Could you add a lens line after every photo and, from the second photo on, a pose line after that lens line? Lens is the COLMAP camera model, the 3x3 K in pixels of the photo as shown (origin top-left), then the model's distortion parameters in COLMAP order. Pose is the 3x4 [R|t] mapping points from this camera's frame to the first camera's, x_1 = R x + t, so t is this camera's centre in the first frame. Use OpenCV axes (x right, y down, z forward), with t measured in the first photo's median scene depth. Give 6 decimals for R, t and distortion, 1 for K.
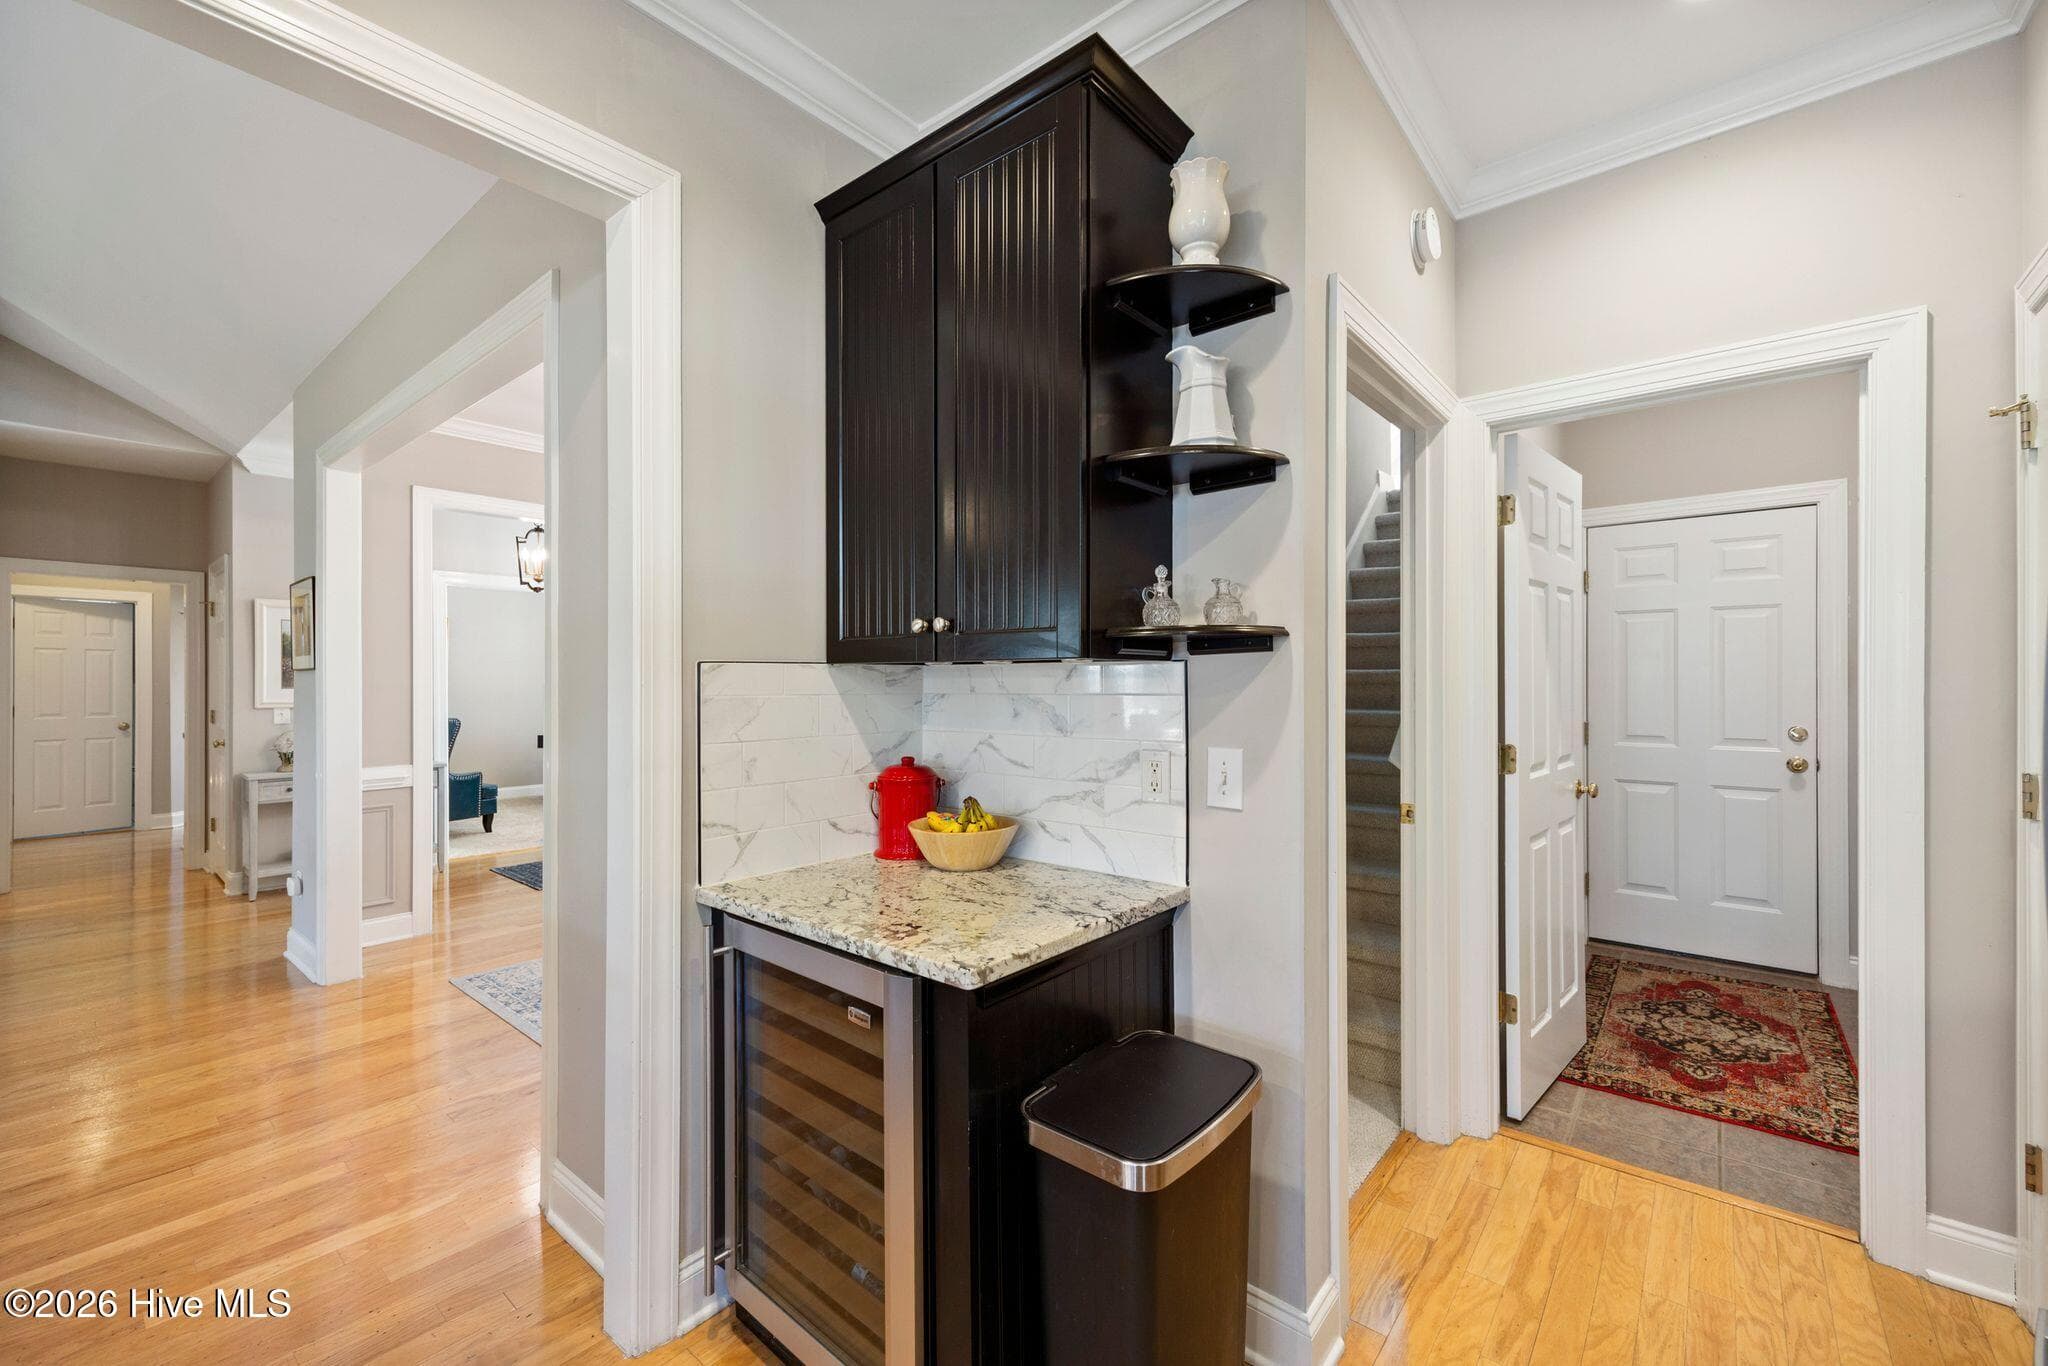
lens RADIAL K [[808.0, 0, 1024.0], [0, 808.0, 683.0], [0, 0, 1]] dist [0.001320, 0.000024]
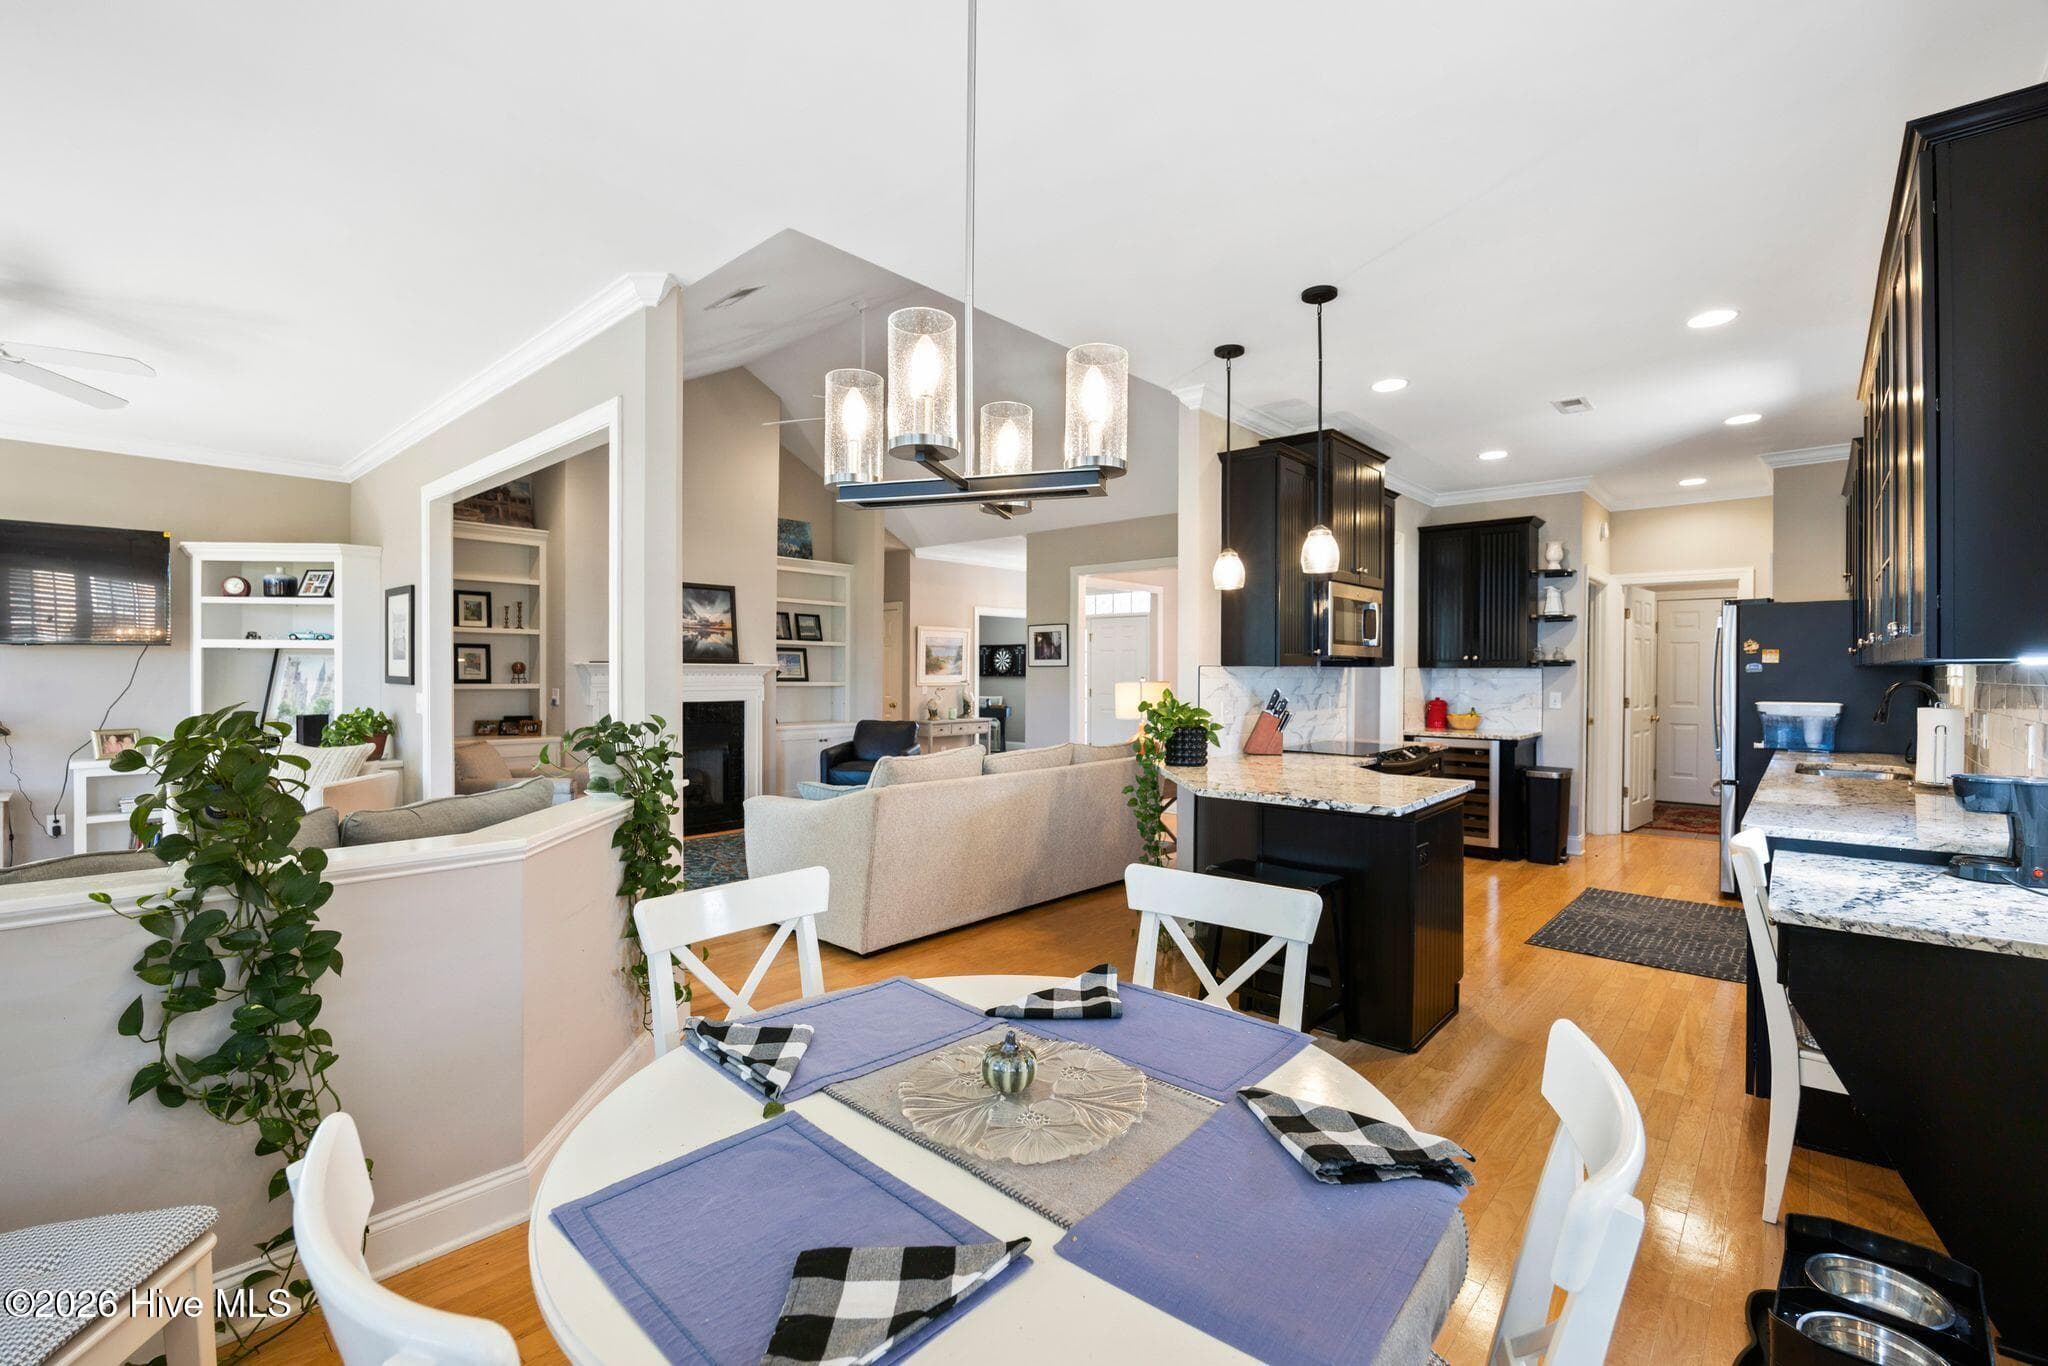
lens RADIAL K [[885.6, 0, 1024.0], [0, 885.6, 683.0], [0, 0, 1]] dist [0.000219, -0.000029]
pose [[0.999776, 0.010368, -0.018463, -2.025701], [-0.010173, 0.999891, 0.010660, 0.017904], [0.018572, -0.010470, 0.999773, -2.979353]]
